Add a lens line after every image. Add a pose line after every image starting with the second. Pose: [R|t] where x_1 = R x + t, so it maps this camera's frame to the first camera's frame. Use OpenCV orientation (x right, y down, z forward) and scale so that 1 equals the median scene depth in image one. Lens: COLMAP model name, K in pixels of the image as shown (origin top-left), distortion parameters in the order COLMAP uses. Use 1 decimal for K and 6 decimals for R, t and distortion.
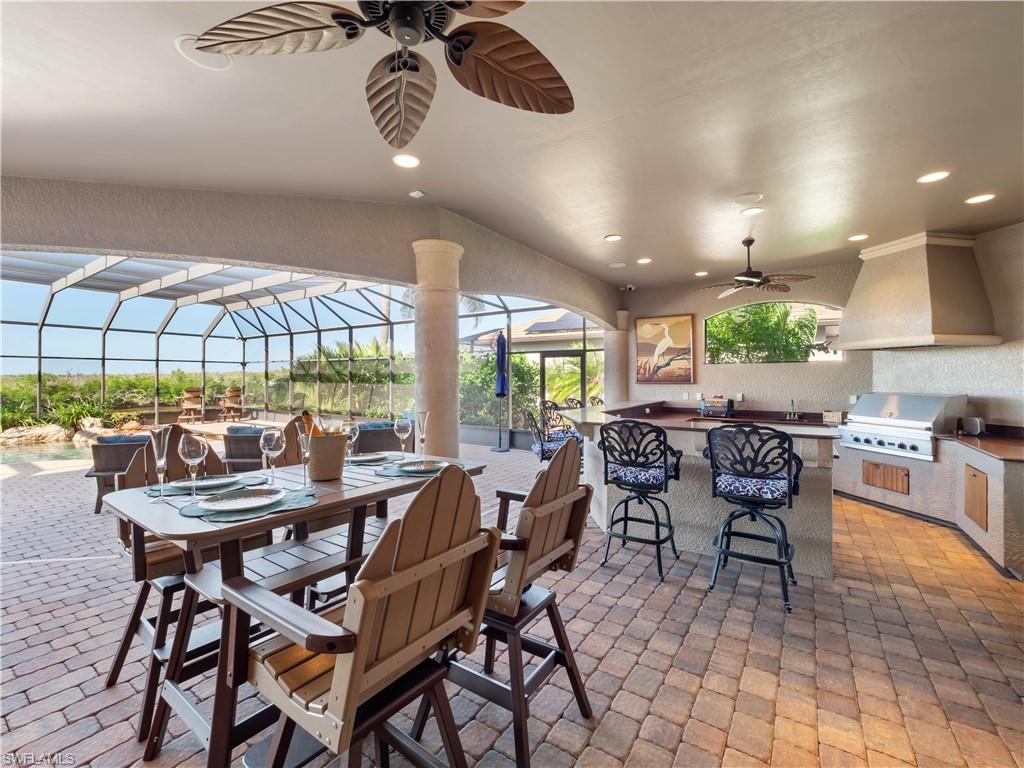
lens RADIAL K [[429.9, 0, 508.5], [0, 429.9, 379.7], [0, 0, 1]] dist [0.000051, -0.000283]
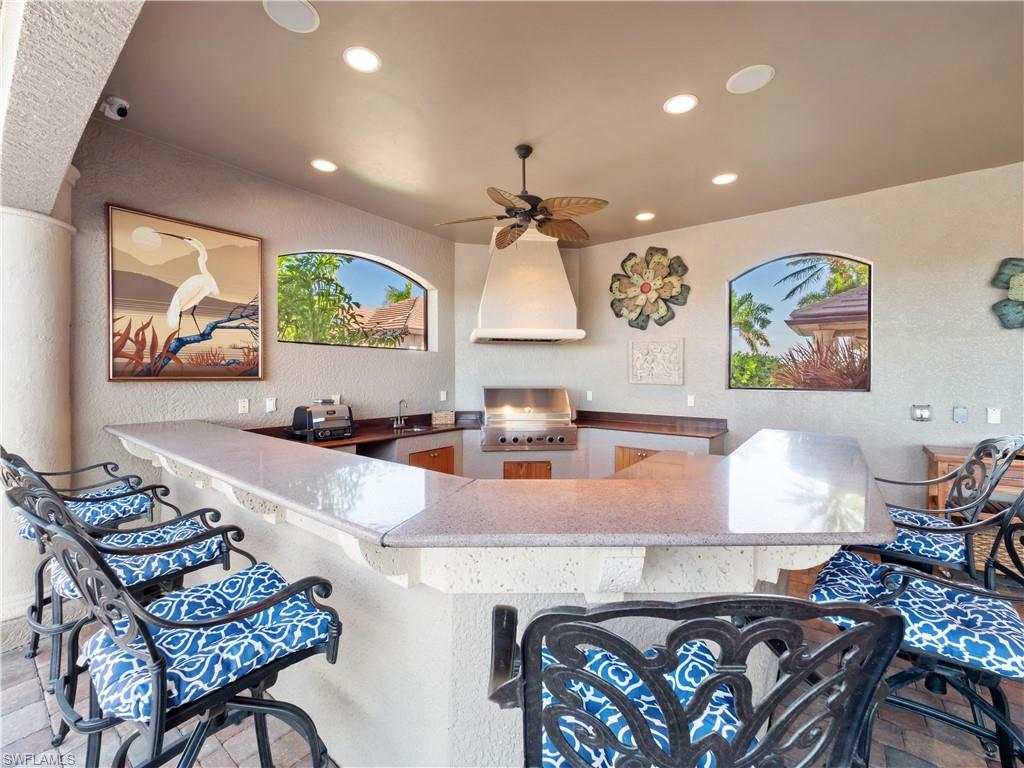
lens RADIAL K [[429.9, 0, 508.5], [0, 429.9, 379.7], [0, 0, 1]] dist [0.000051, -0.000283]
pose [[0.066646, -0.011412, 0.997711, -0.046797], [0.001196, 0.999935, 0.011358, 0.004269], [-0.997776, 0.000437, 0.066655, 0.662889]]
